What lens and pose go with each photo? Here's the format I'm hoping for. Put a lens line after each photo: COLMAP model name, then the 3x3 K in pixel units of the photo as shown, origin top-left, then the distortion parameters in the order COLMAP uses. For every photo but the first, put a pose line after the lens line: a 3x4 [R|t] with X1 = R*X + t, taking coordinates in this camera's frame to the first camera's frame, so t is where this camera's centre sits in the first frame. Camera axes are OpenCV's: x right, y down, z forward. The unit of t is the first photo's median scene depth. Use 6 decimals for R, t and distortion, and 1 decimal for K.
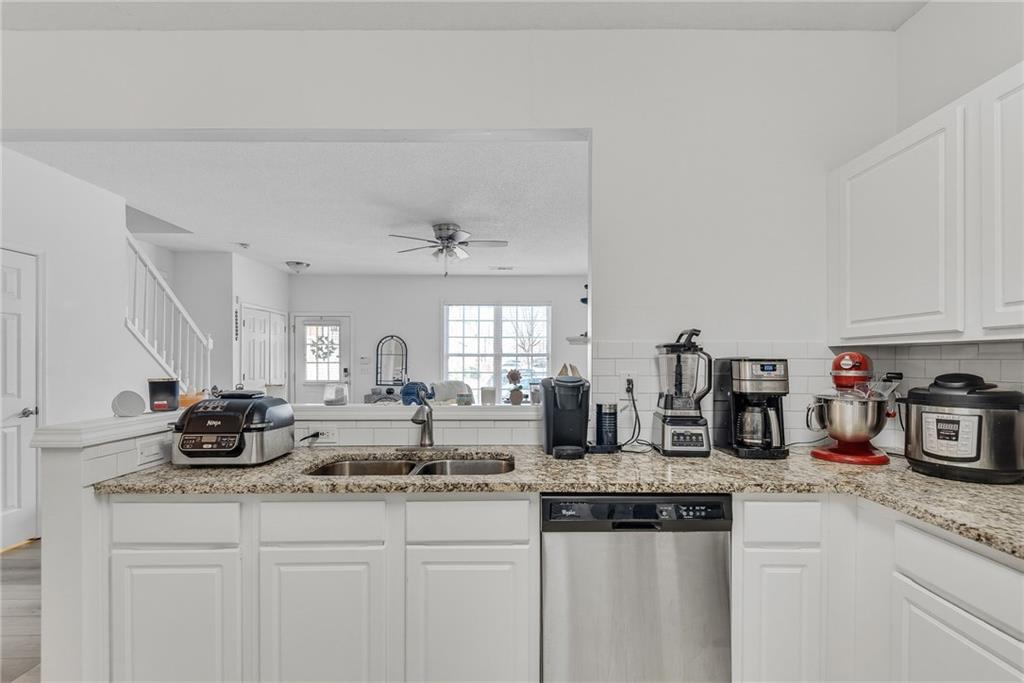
lens RADIAL K [[474.9, 0, 513.2], [0, 474.9, 363.2], [0, 0, 1]] dist [0.011401, -0.000949]
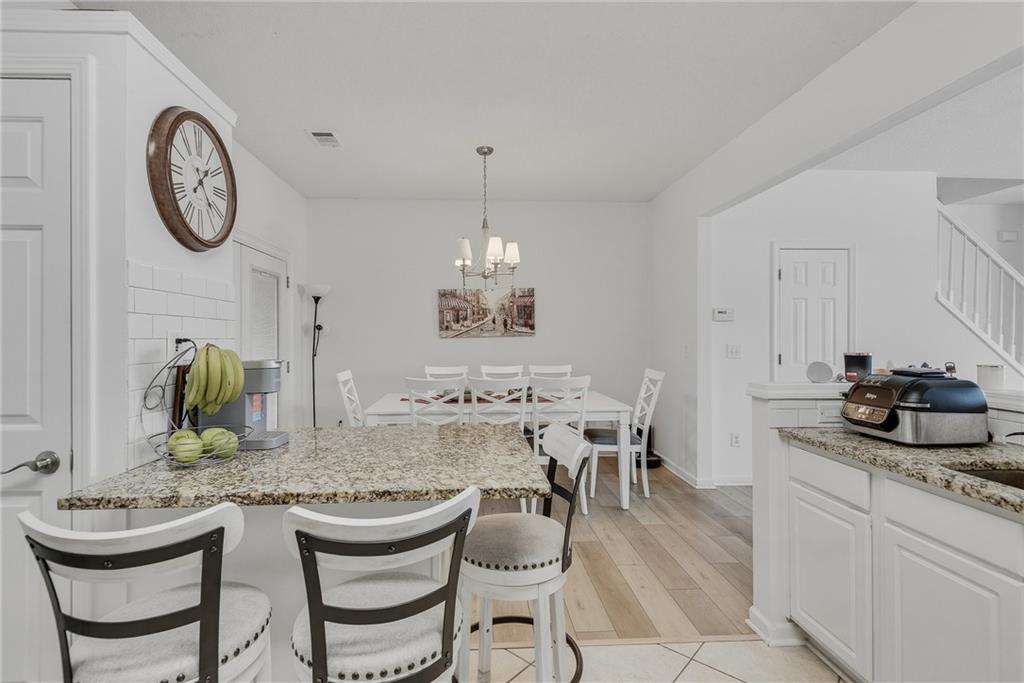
lens RADIAL K [[488.0, 0, 506.5], [0, 488.0, 337.8], [0, 0, 1]] dist [0.030811, -0.000152]
pose [[0.065648, 0.002958, -0.997838, 0.360940], [-0.000408, 0.999996, 0.002938, -0.006467], [0.997843, 0.000214, 0.065649, 0.099399]]
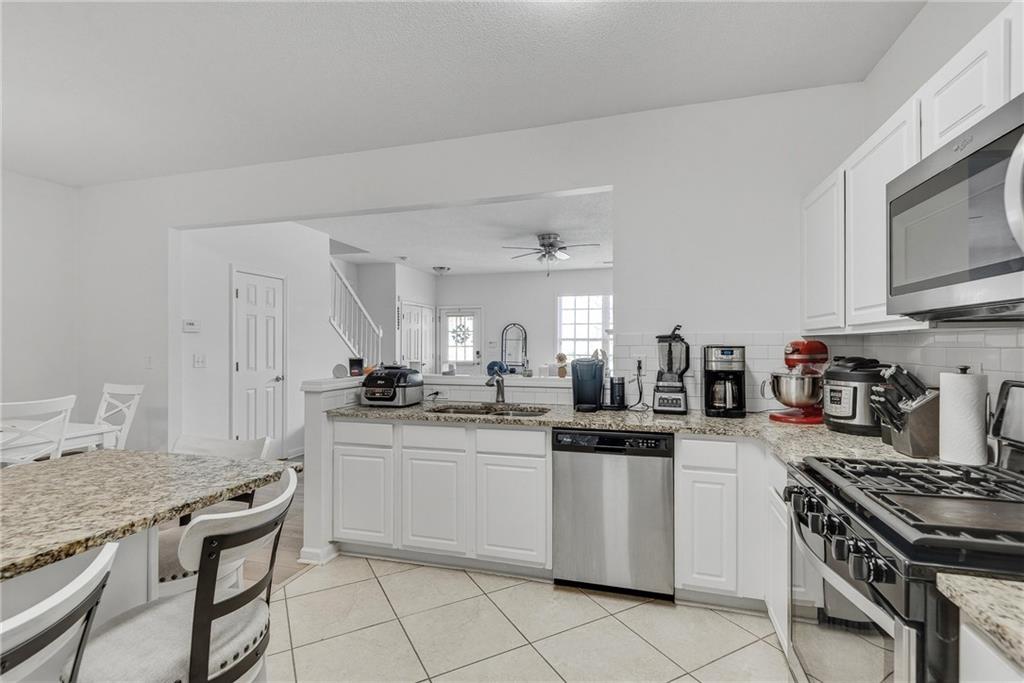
lens RADIAL K [[464.0, 0, 509.3], [0, 464.0, 344.6], [0, 0, 1]] dist [0.023269, -0.000136]
pose [[0.955950, -0.002334, -0.293521, 0.297771], [0.001575, 0.999995, -0.002822, -0.009232], [0.293526, 0.002236, 0.955949, -0.453570]]
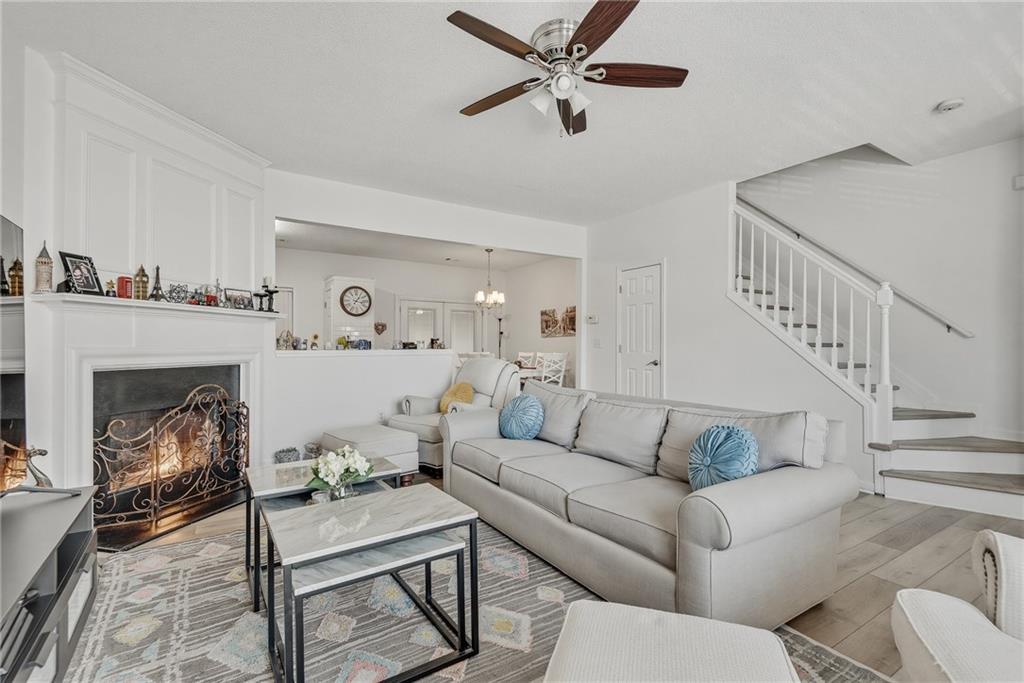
lens RADIAL K [[464.0, 0, 509.3], [0, 464.0, 344.6], [0, 0, 1]] dist [0.023269, -0.000136]
pose [[-0.832451, 0.000091, -0.554099, 0.472540], [-0.000684, 0.999999, 0.001191, 0.067020], [0.554098, 0.001370, -0.832450, 3.541219]]
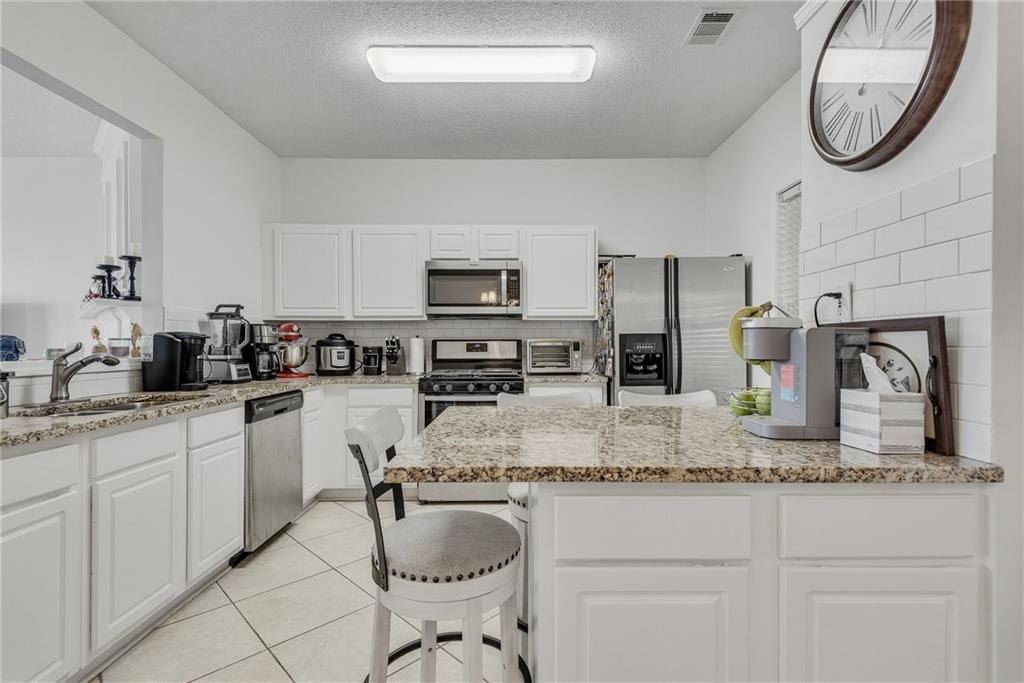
lens RADIAL K [[471.8, 0, 516.9], [0, 471.8, 343.3], [0, 0, 1]] dist [0.036502, -0.022969]
pose [[-0.006093, 0.005269, 0.999968, -1.197878], [0.004343, 0.999977, -0.005243, 0.069883], [-0.999972, 0.004311, -0.006115, 0.068277]]
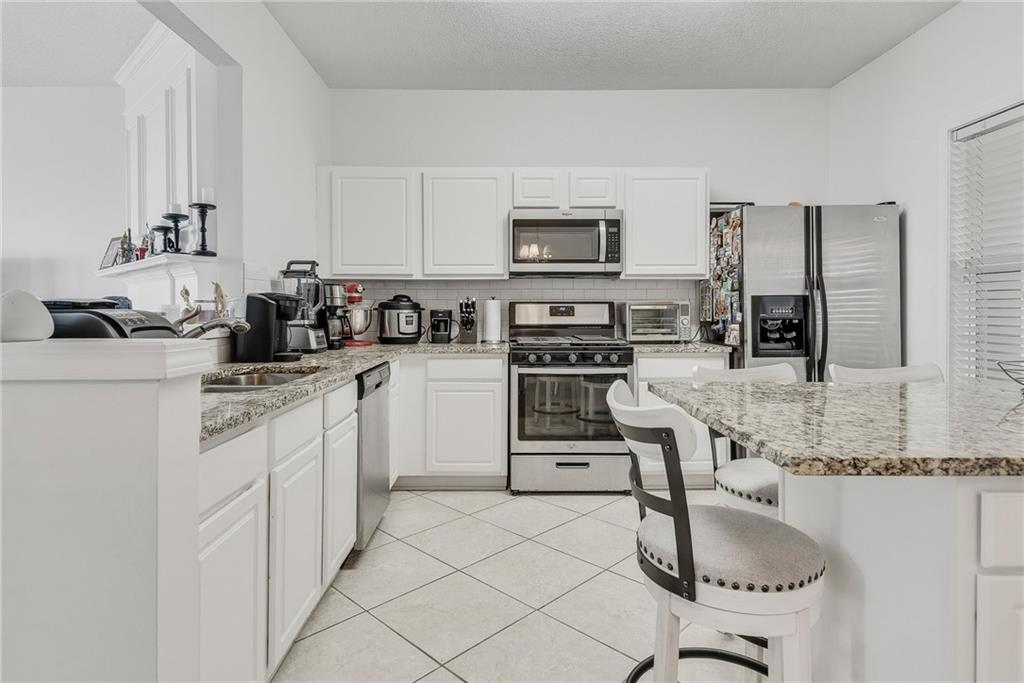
lens RADIAL K [[551.1, 0, 509.5], [0, 551.1, 309.3], [0, 0, 1]] dist [0.014852, -0.000496]
pose [[-0.010904, -0.001617, 0.999939, -1.182693], [0.002834, 0.999995, 0.001648, 0.065775], [-0.999937, 0.002852, -0.010899, 0.436298]]
